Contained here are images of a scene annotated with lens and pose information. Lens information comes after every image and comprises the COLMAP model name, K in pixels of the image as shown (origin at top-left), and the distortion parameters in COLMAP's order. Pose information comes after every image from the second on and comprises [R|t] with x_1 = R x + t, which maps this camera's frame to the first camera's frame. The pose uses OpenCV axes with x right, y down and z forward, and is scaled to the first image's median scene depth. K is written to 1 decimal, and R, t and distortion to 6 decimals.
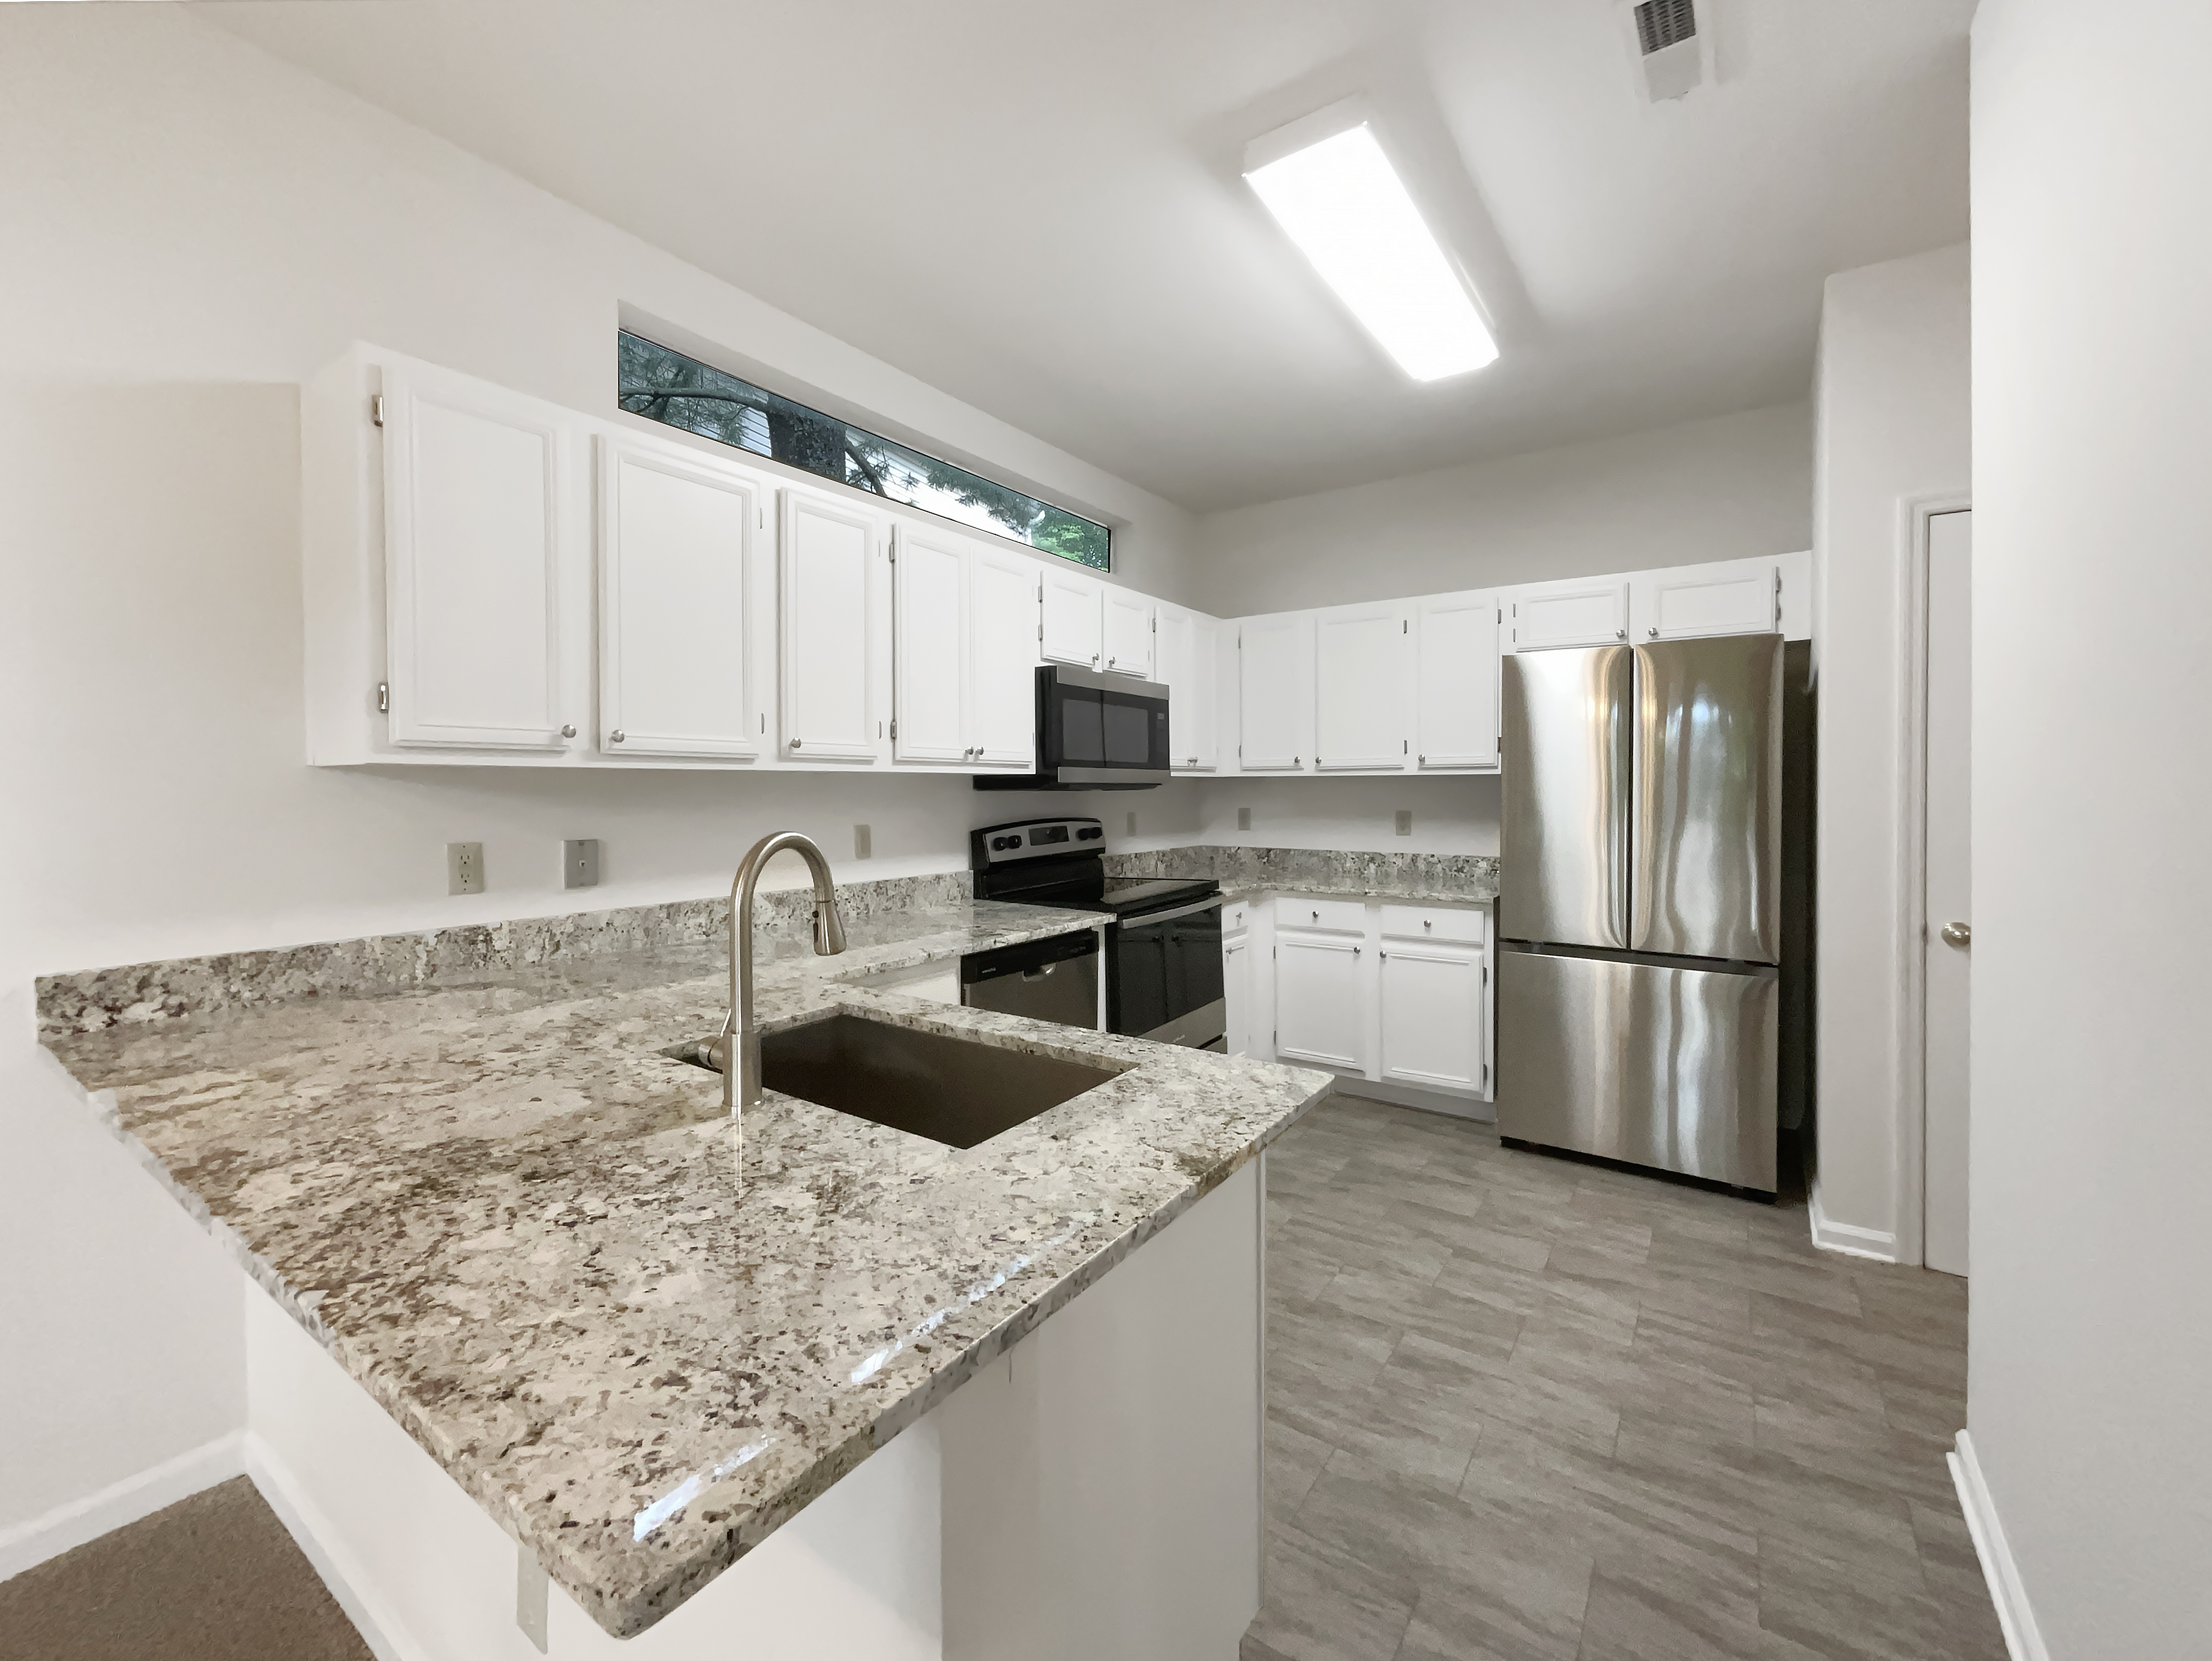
lens RADIAL K [[891.6, 0, 1180.1], [0, 891.6, 768.5], [0, 0, 1]] dist [0.000091, 0.000365]
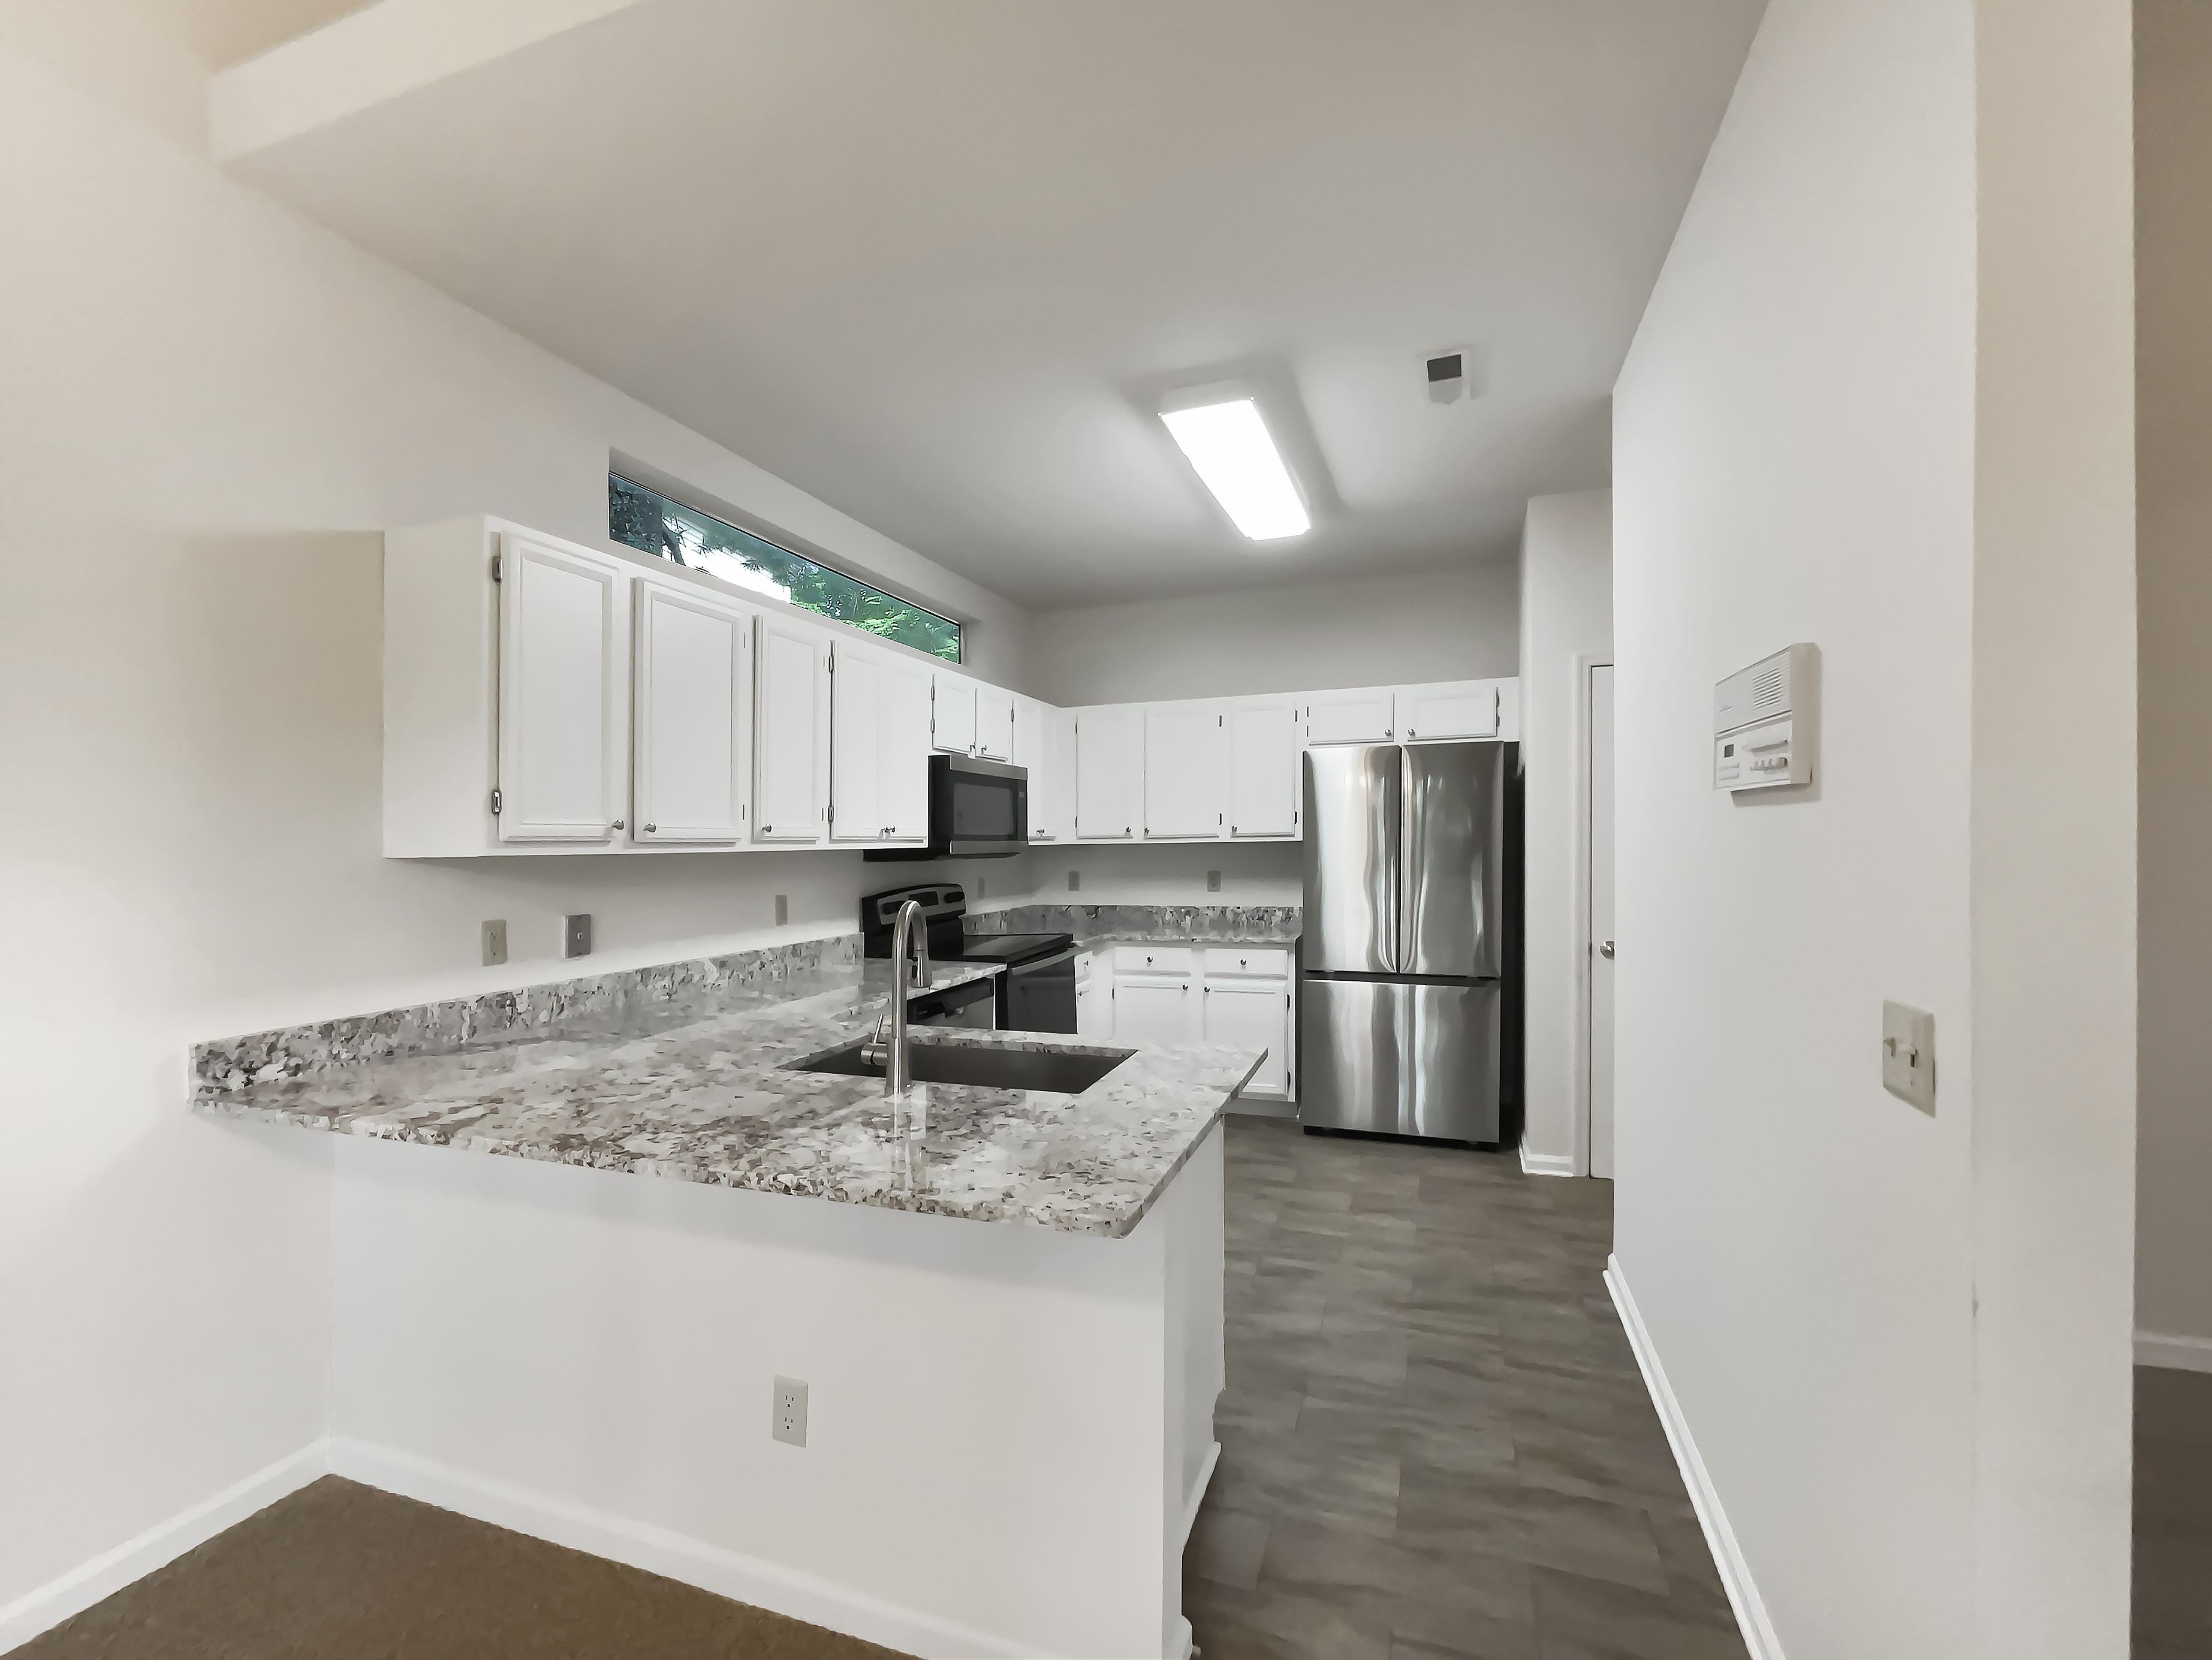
lens RADIAL K [[905.7, 0, 1120.9], [0, 905.7, 836.8], [0, 0, 1]] dist [-0.003060, 0.000161]
pose [[0.976187, -0.013837, 0.216490, -0.262123], [0.011286, 0.999852, 0.013017, -0.030575], [-0.216638, -0.010263, 0.976198, -0.313071]]
